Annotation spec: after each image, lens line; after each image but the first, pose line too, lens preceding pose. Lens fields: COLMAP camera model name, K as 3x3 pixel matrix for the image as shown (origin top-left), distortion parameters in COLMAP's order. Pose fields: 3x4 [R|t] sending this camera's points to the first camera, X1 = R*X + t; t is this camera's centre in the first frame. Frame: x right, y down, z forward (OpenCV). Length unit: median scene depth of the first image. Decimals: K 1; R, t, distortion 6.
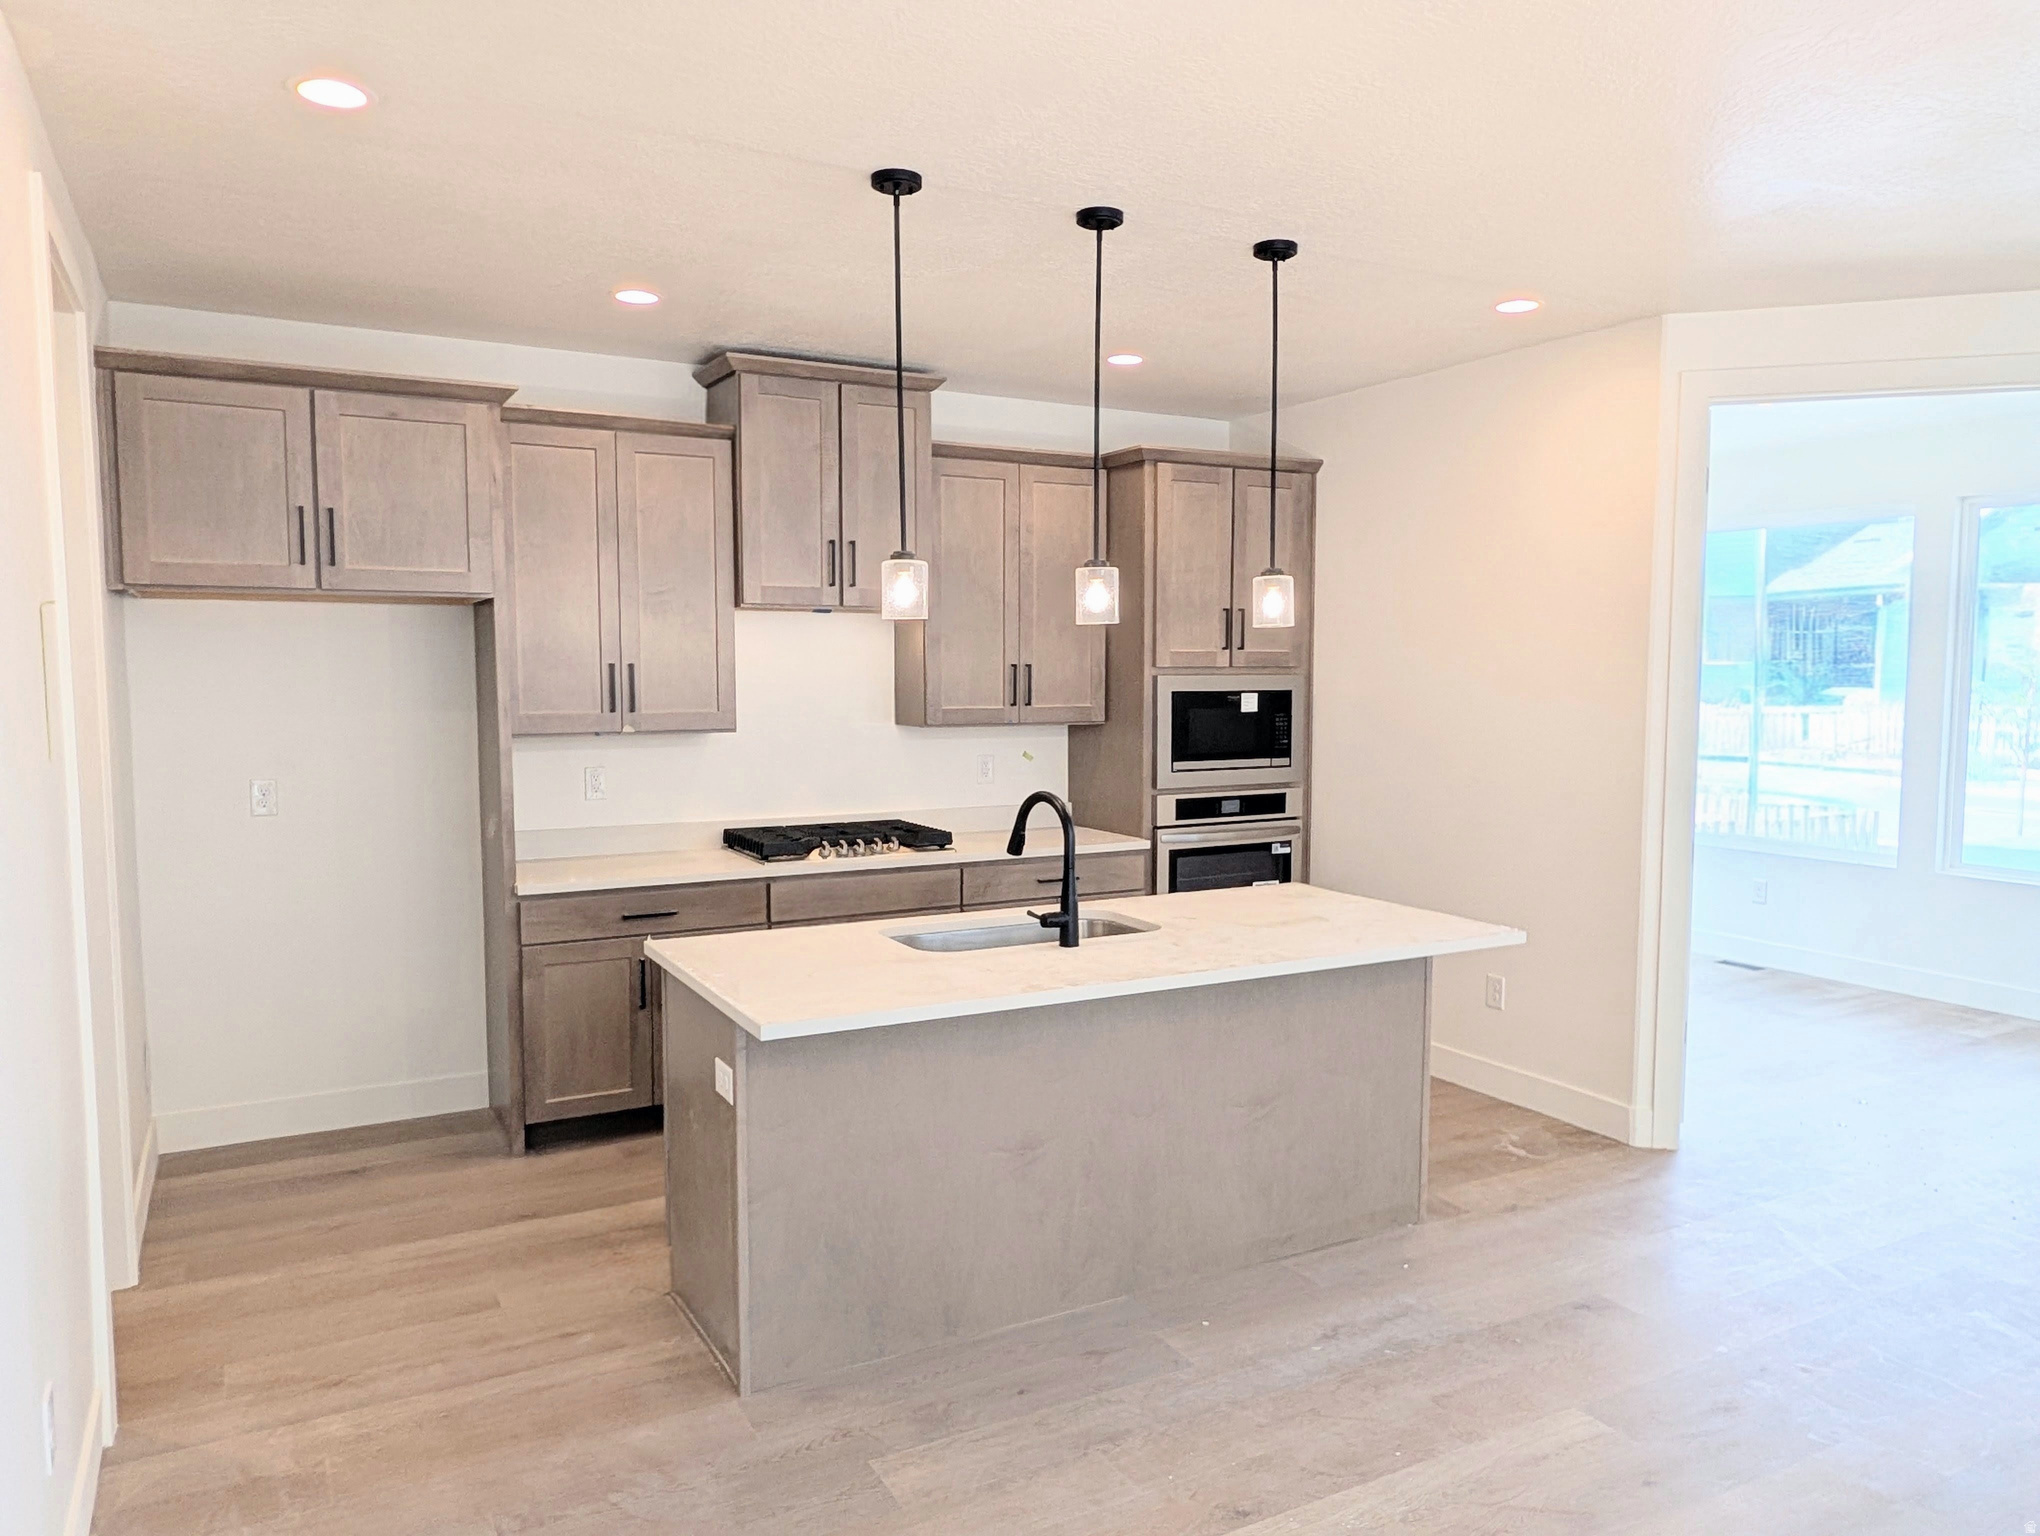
lens RADIAL K [[1400.8, 0, 1020.0], [0, 1400.8, 768.0], [0, 0, 1]] dist [0.007843, -0.000433]
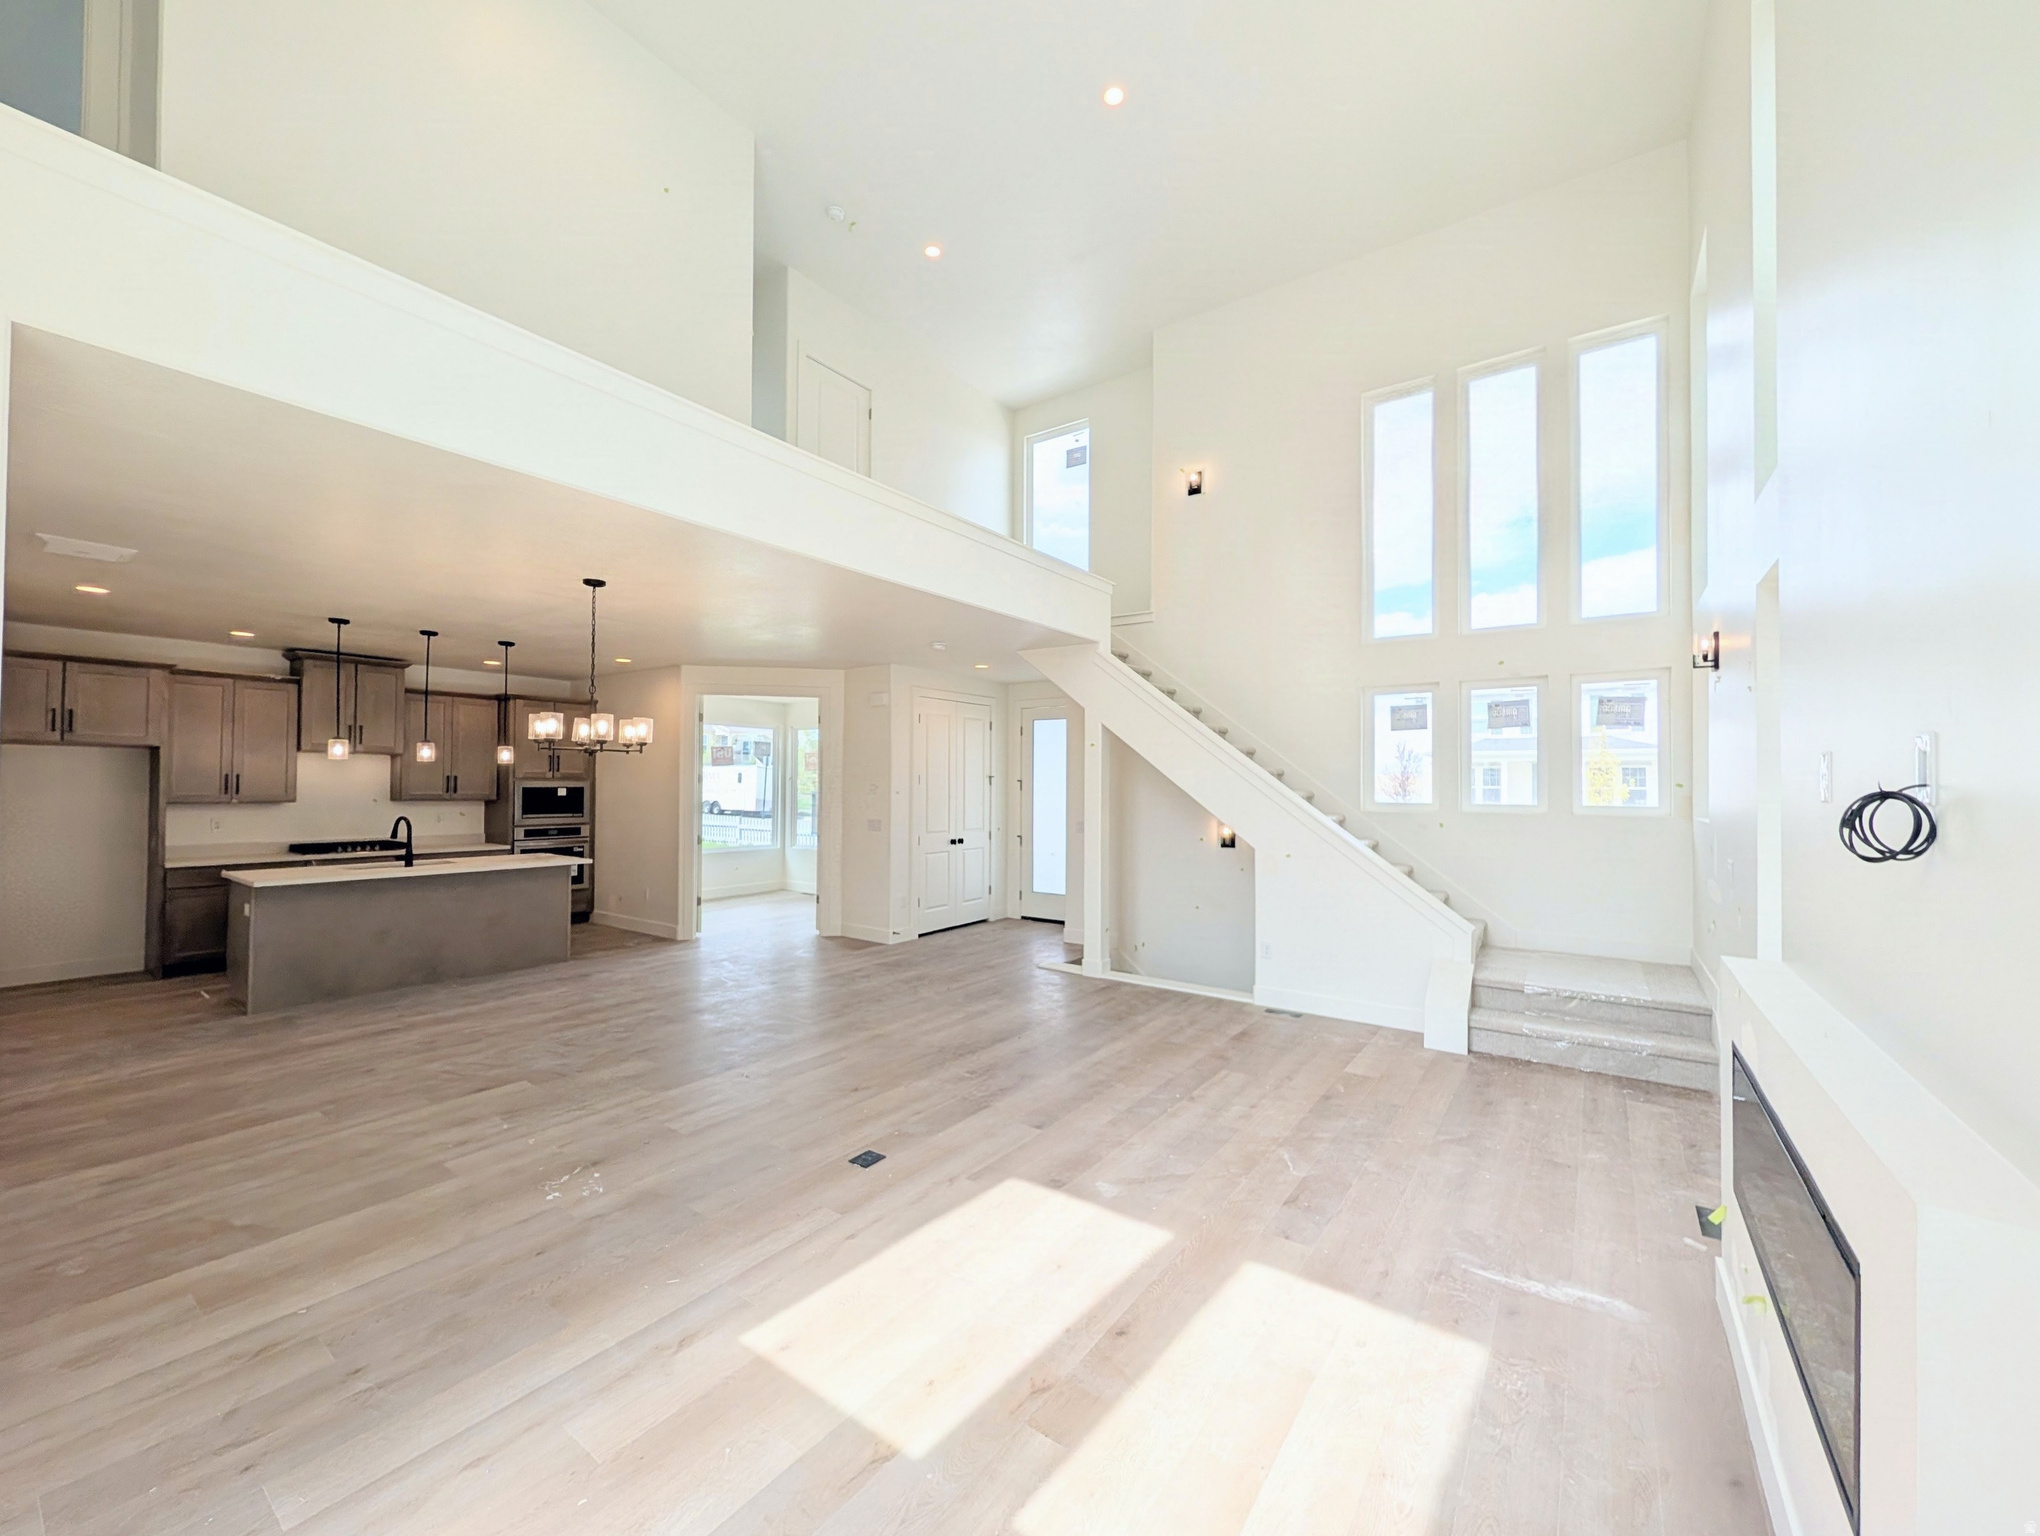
lens RADIAL K [[792.4, 0, 1020.0], [0, 792.4, 768.0], [0, 0, 1]] dist [0.000267, -0.000173]
pose [[0.901315, 0.014803, 0.432911, 0.344077], [0.025552, 0.995859, -0.087251, 0.069161], [-0.432410, 0.089702, 0.897204, -0.805036]]
